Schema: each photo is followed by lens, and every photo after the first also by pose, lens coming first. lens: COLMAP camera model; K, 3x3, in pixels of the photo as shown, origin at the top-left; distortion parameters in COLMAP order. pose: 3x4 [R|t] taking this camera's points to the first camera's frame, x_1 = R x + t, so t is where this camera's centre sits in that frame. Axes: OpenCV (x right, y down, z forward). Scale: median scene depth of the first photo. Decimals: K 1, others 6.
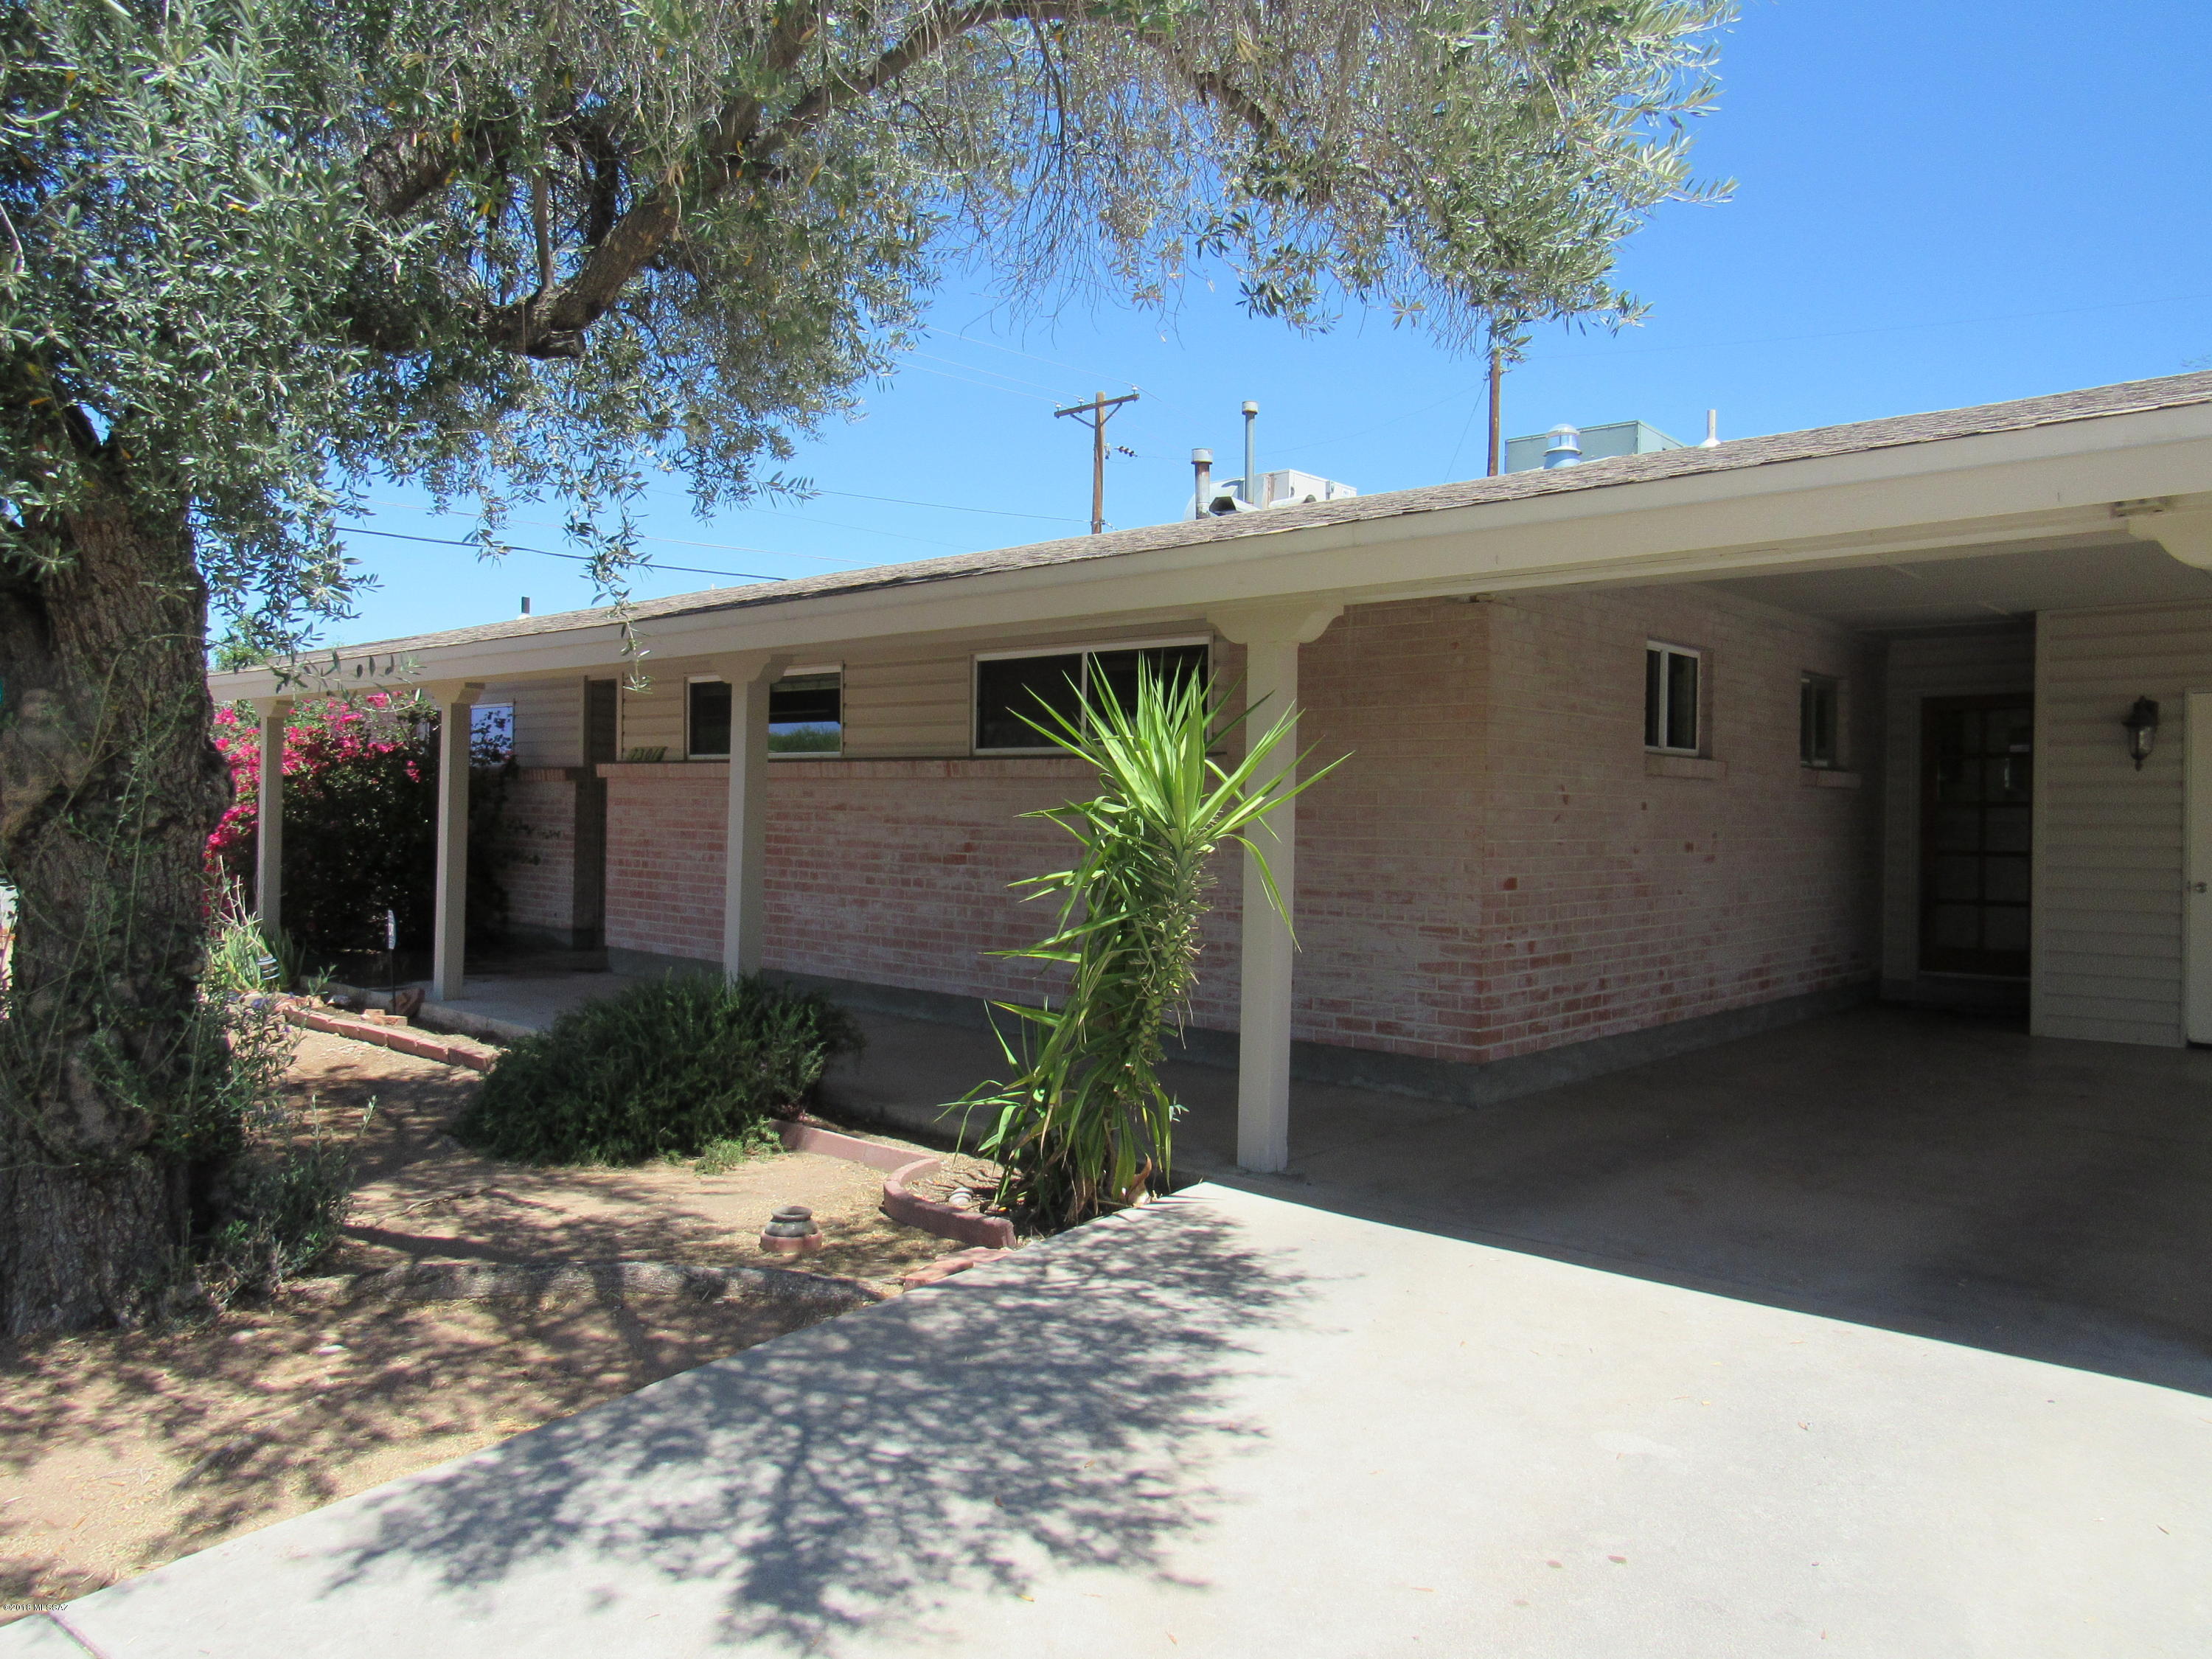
lens RADIAL K [[1571.2, 0, 1084.0], [0, 1571.2, 810.7], [0, 0, 1]] dist [-0.020831, 0.000475]
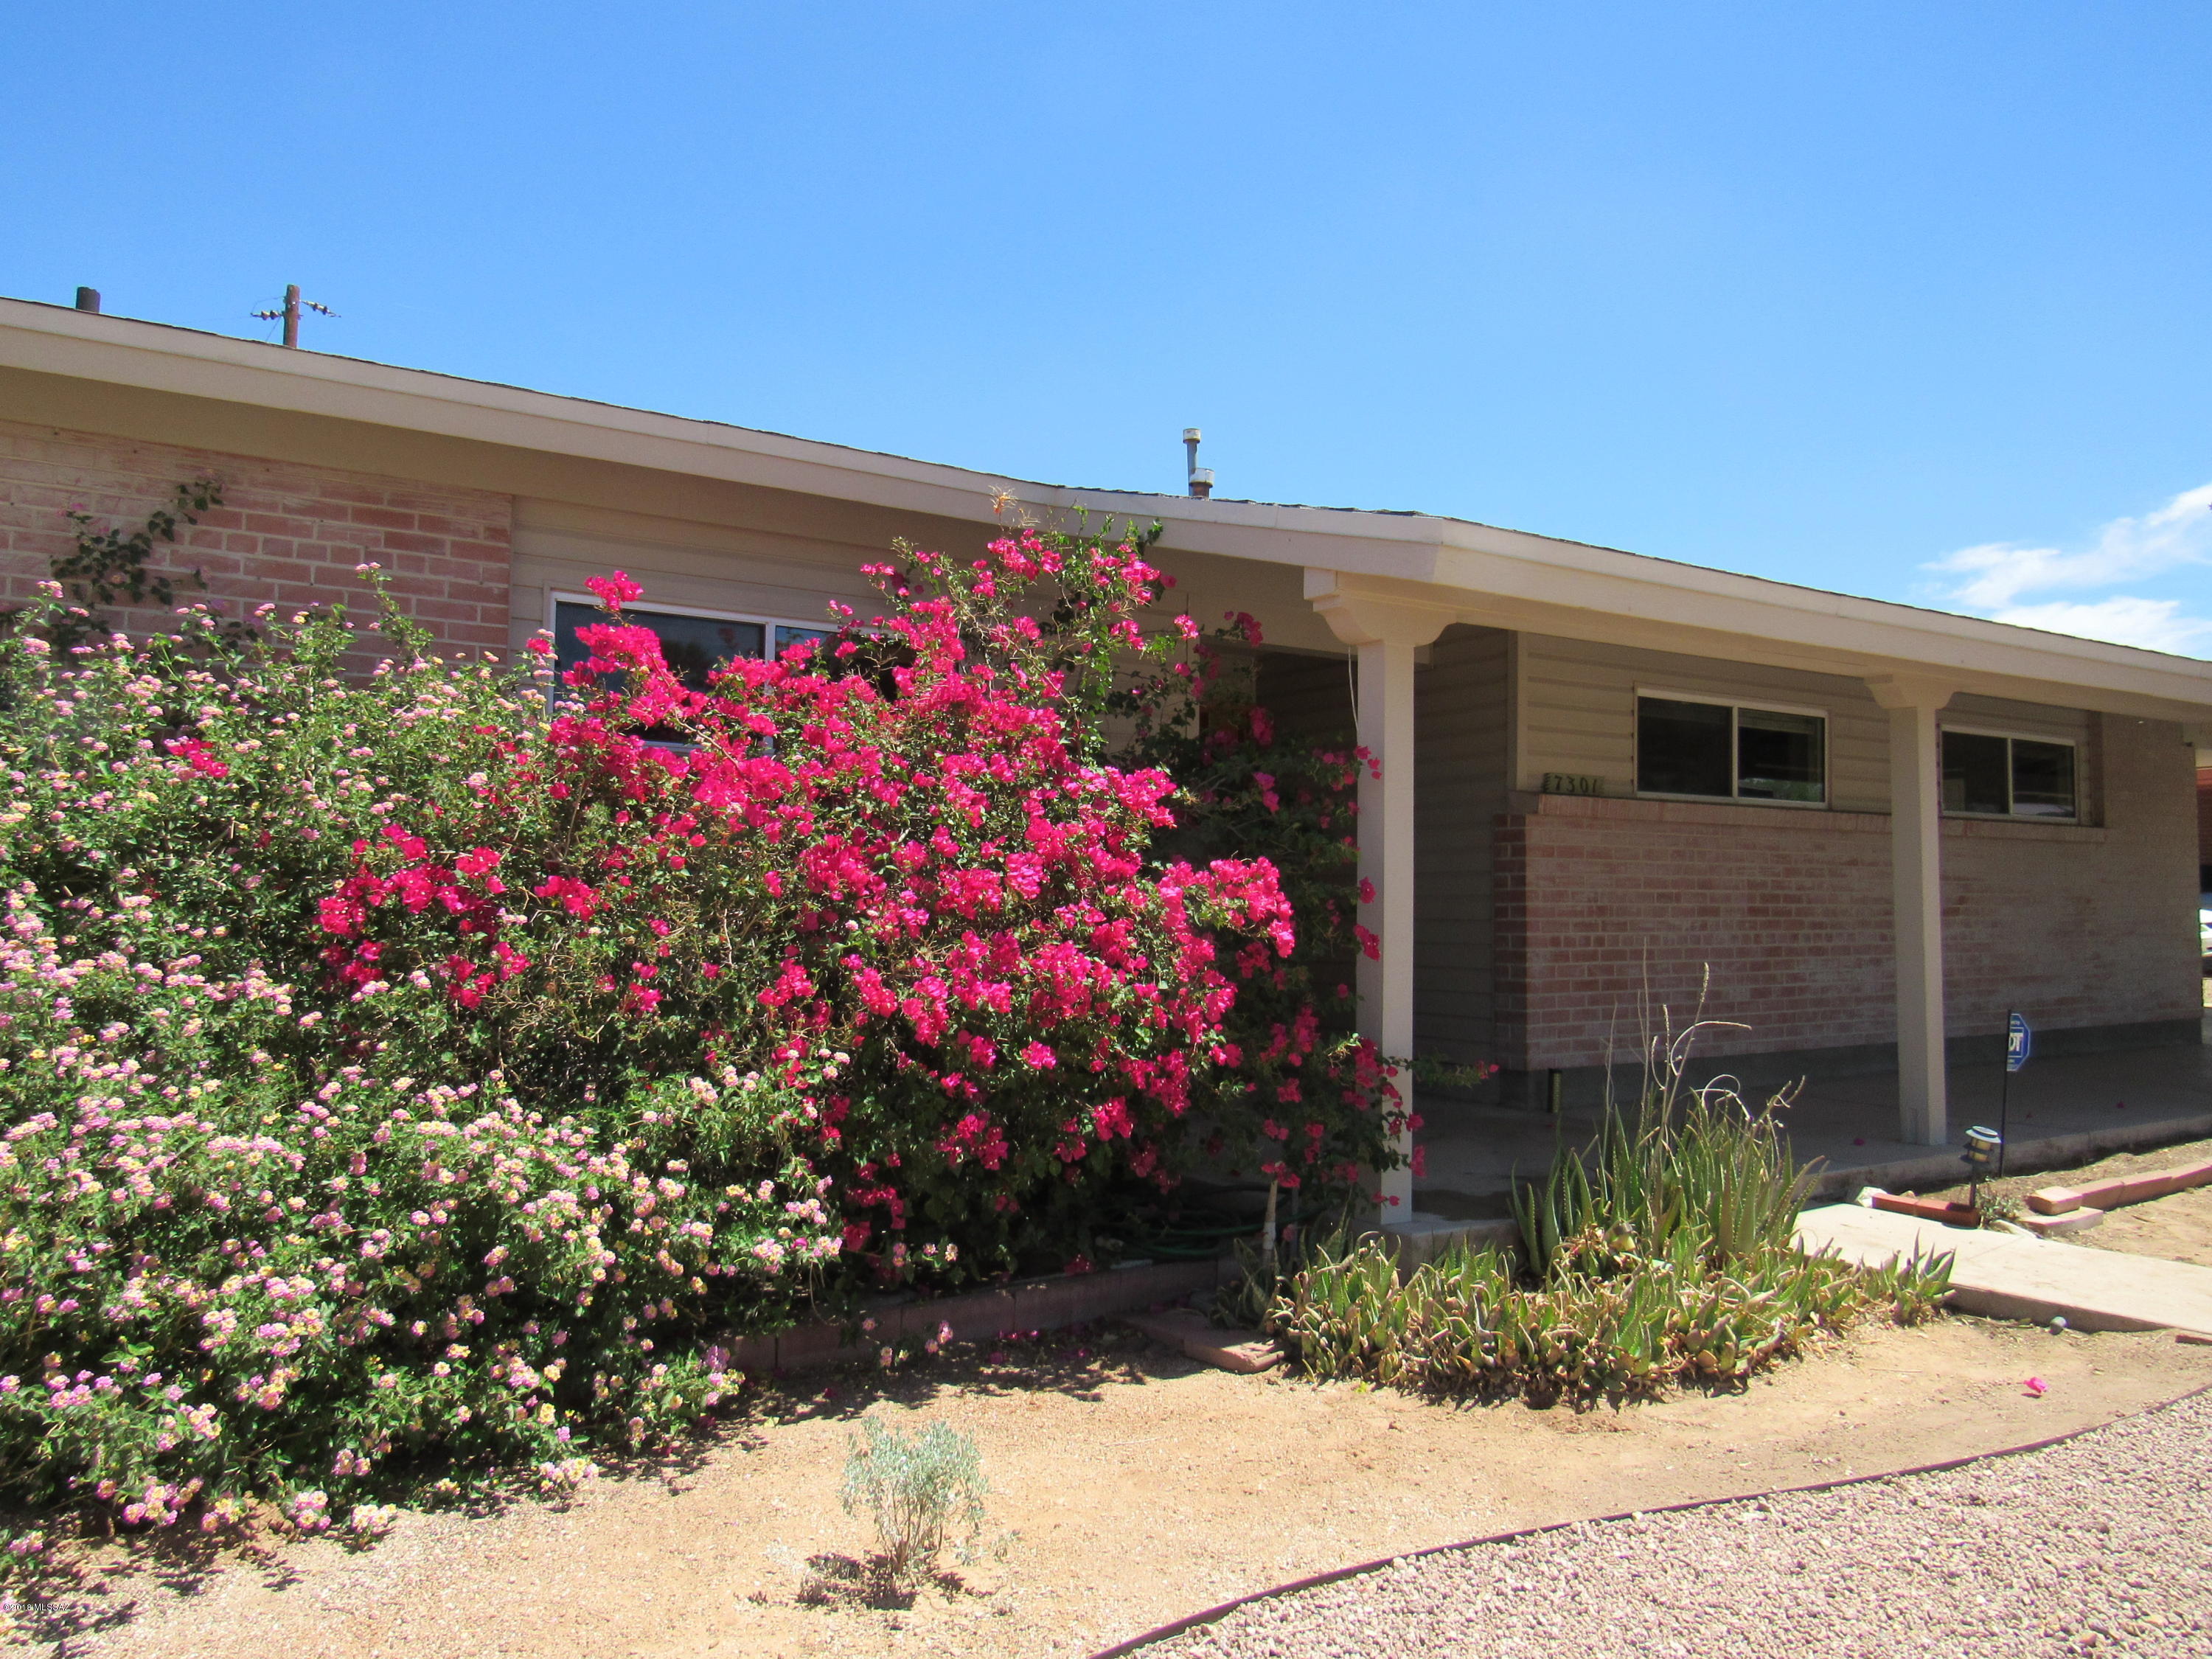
lens RADIAL K [[1571.2, 0, 1104.9], [0, 1571.2, 819.3], [0, 0, 1]] dist [-0.020831, 0.000475]
pose [[0.250356, 0.032561, 0.967606, -1.409093], [-0.001539, 0.999446, -0.033234, 0.004683], [-0.968153, 0.006831, 0.250268, 1.444713]]
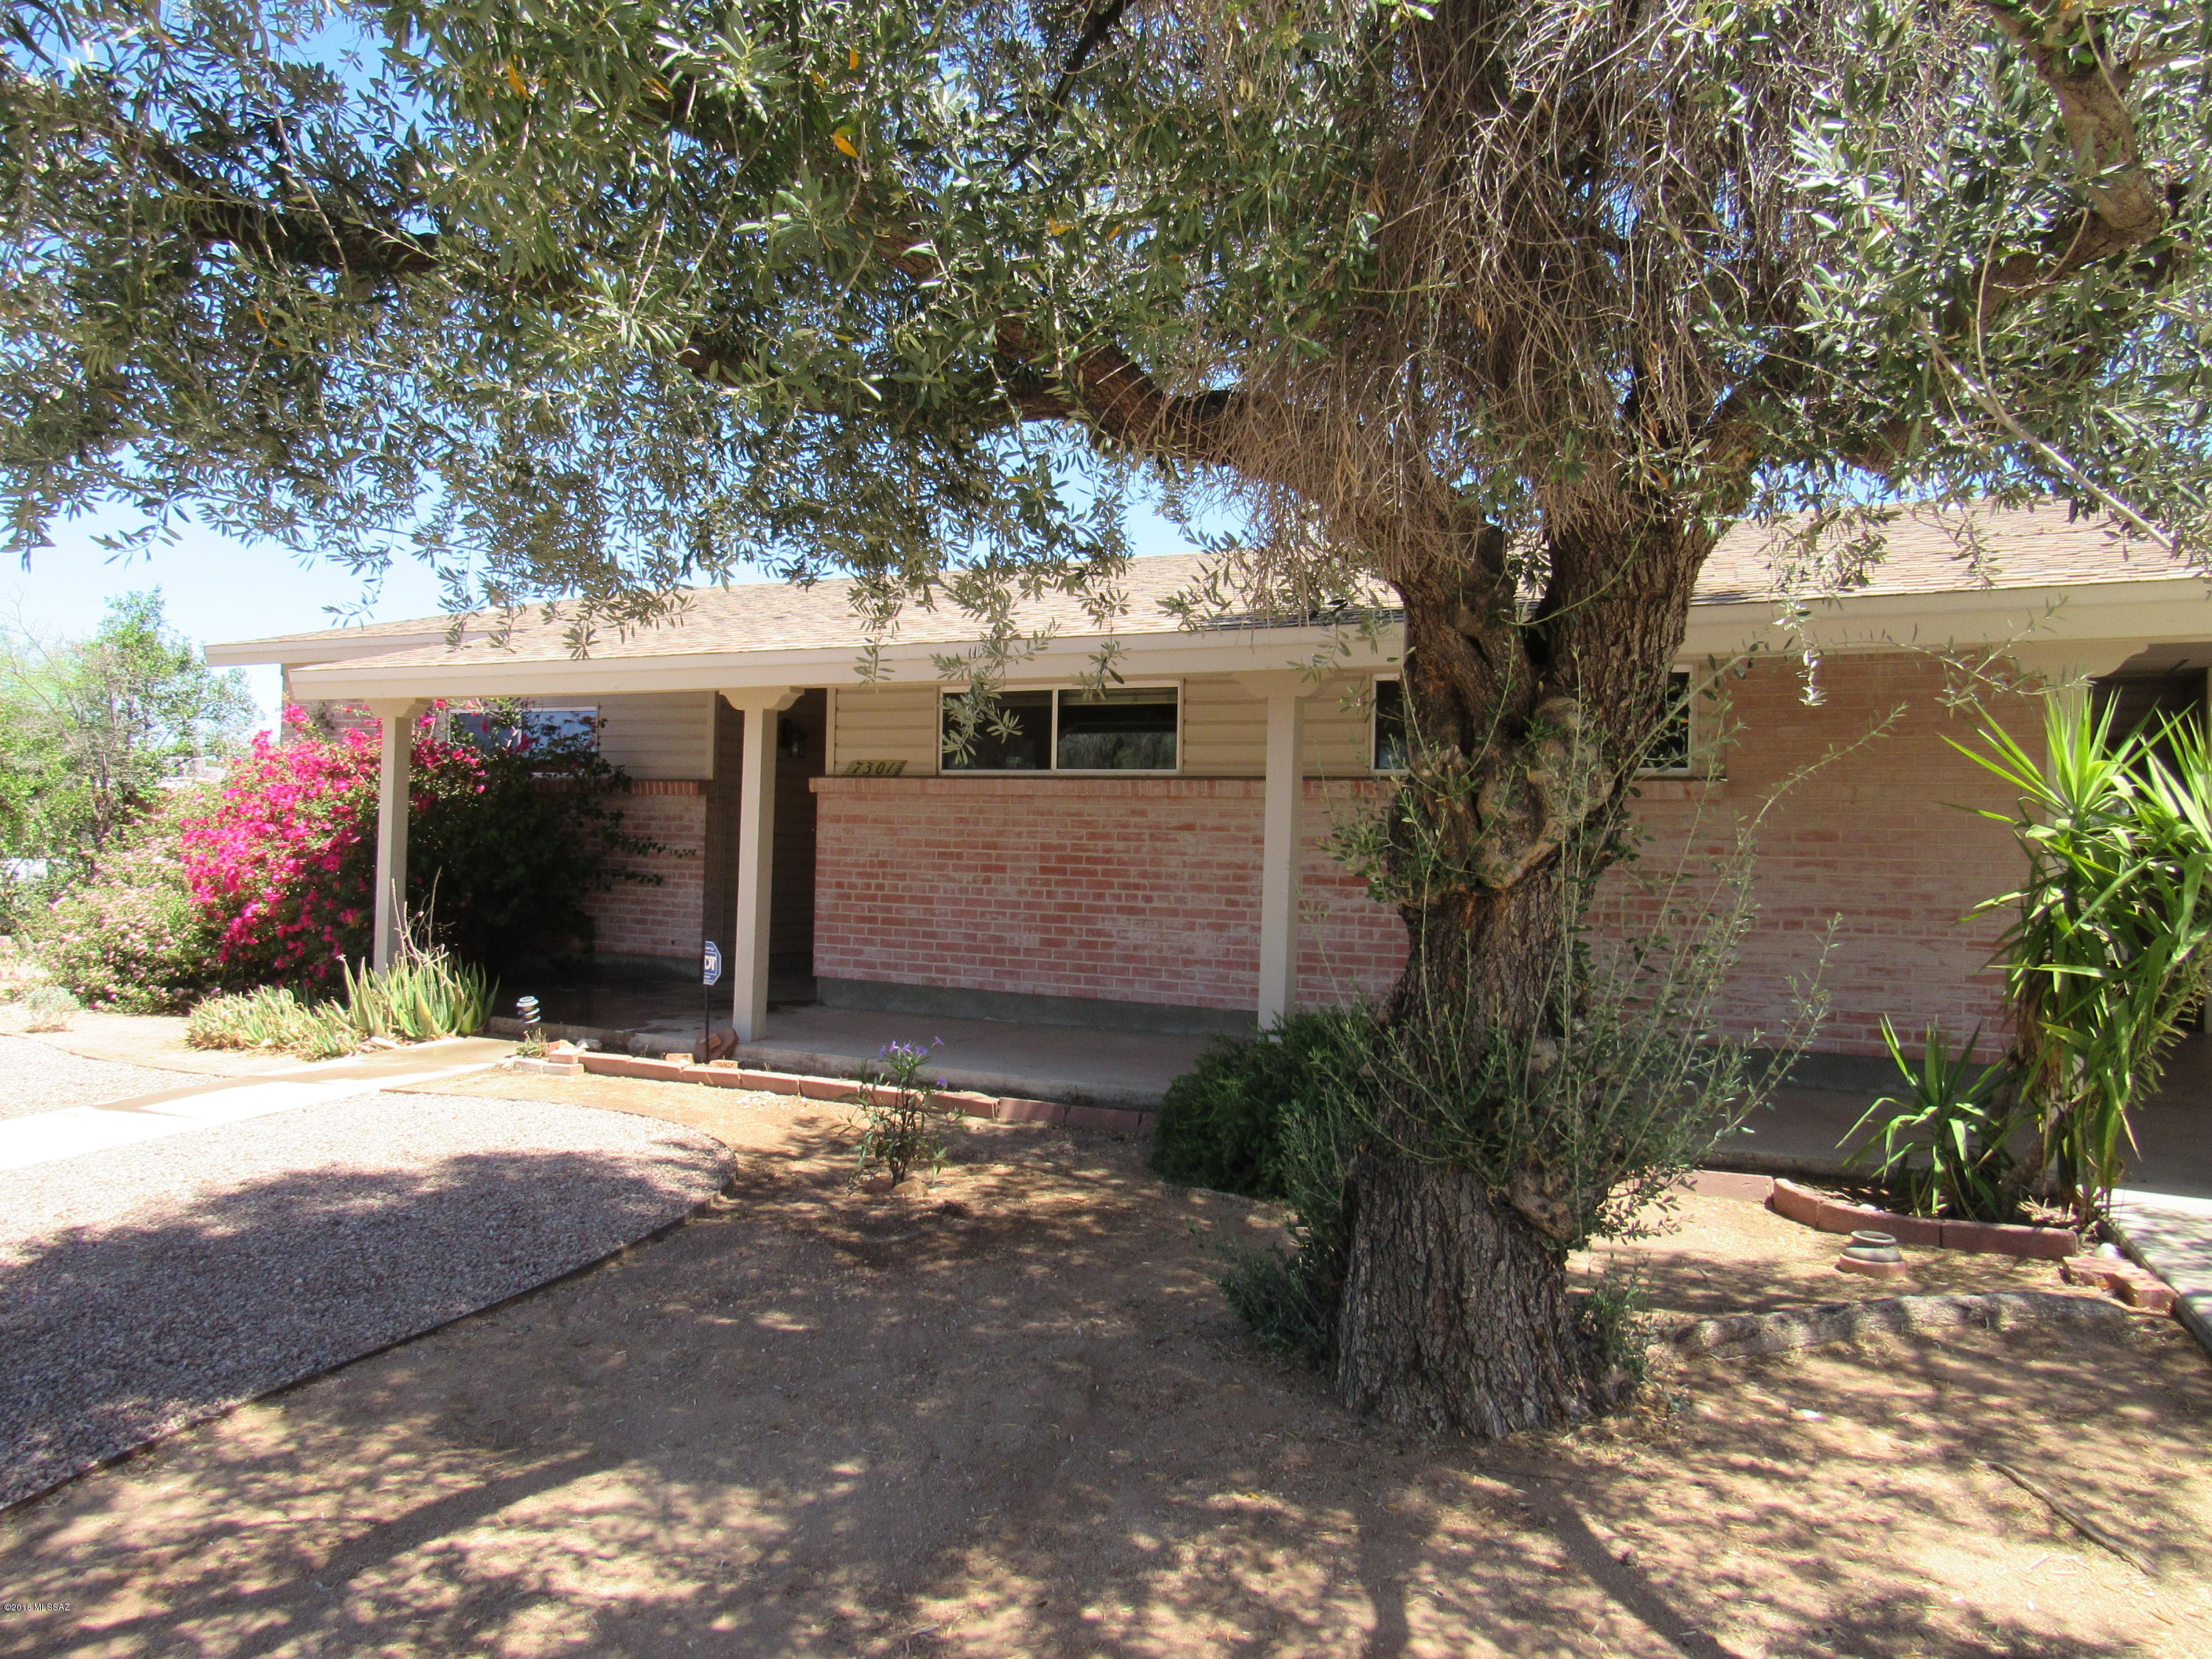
lens RADIAL K [[1571.2, 0, 1103.0], [0, 1571.2, 818.3], [0, 0, 1]] dist [-0.020831, 0.000475]
pose [[0.964679, 0.010139, 0.263233, -0.550699], [-0.007471, 0.999910, -0.011133, 0.004313], [-0.263322, 0.008773, 0.964668, 0.109627]]
